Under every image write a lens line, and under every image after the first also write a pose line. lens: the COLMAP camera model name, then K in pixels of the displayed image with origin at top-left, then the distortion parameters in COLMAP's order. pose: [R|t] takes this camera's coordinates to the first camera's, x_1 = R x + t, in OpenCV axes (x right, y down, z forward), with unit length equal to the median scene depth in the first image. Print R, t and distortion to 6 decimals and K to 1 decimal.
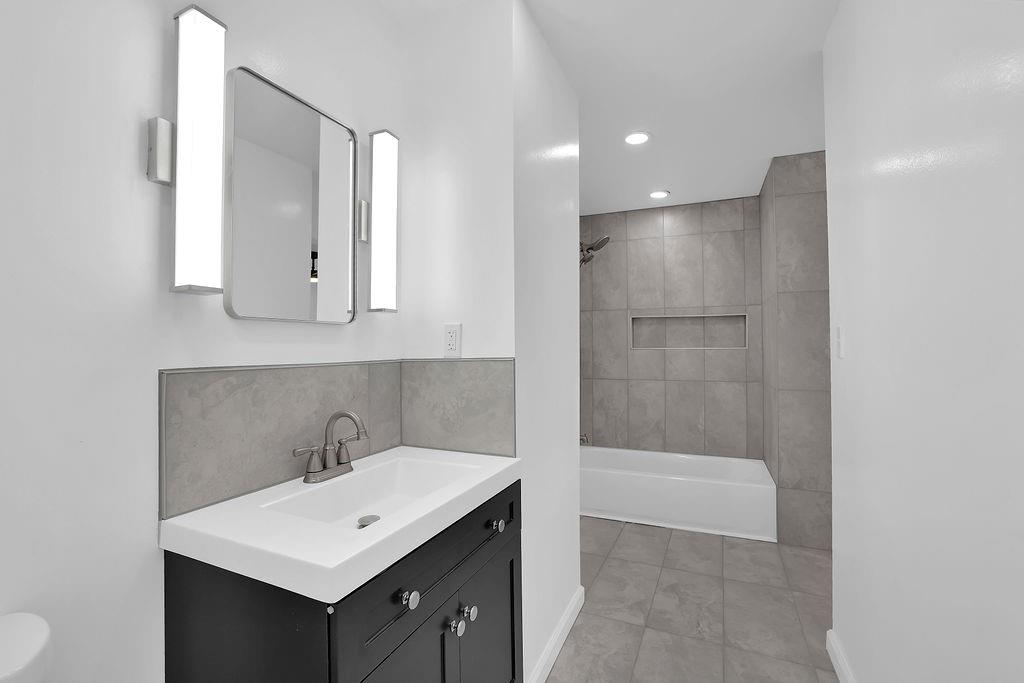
lens RADIAL K [[448.3, 0, 512.0], [0, 448.3, 341.5], [0, 0, 1]] dist [-0.048403, 0.020893]
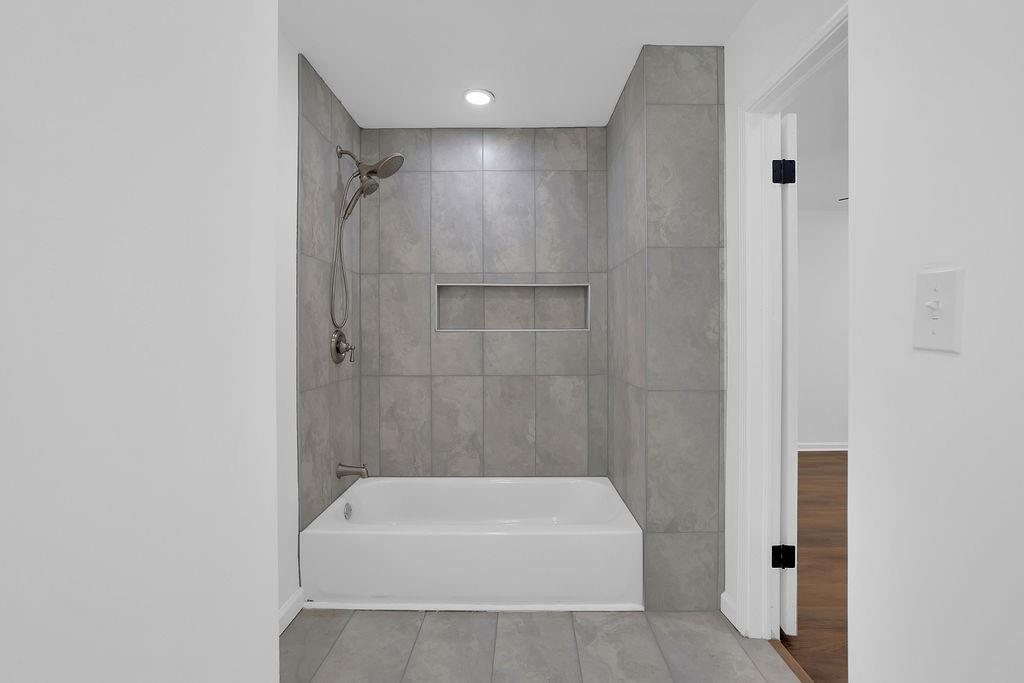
lens RADIAL K [[448.3, 0, 512.0], [0, 448.3, 341.5], [0, 0, 1]] dist [-0.048403, 0.020893]
pose [[0.915829, -0.005862, 0.401526, 0.104058], [-0.007397, 0.999478, 0.031462, 0.010895], [-0.401501, -0.031784, 0.915307, 0.345748]]
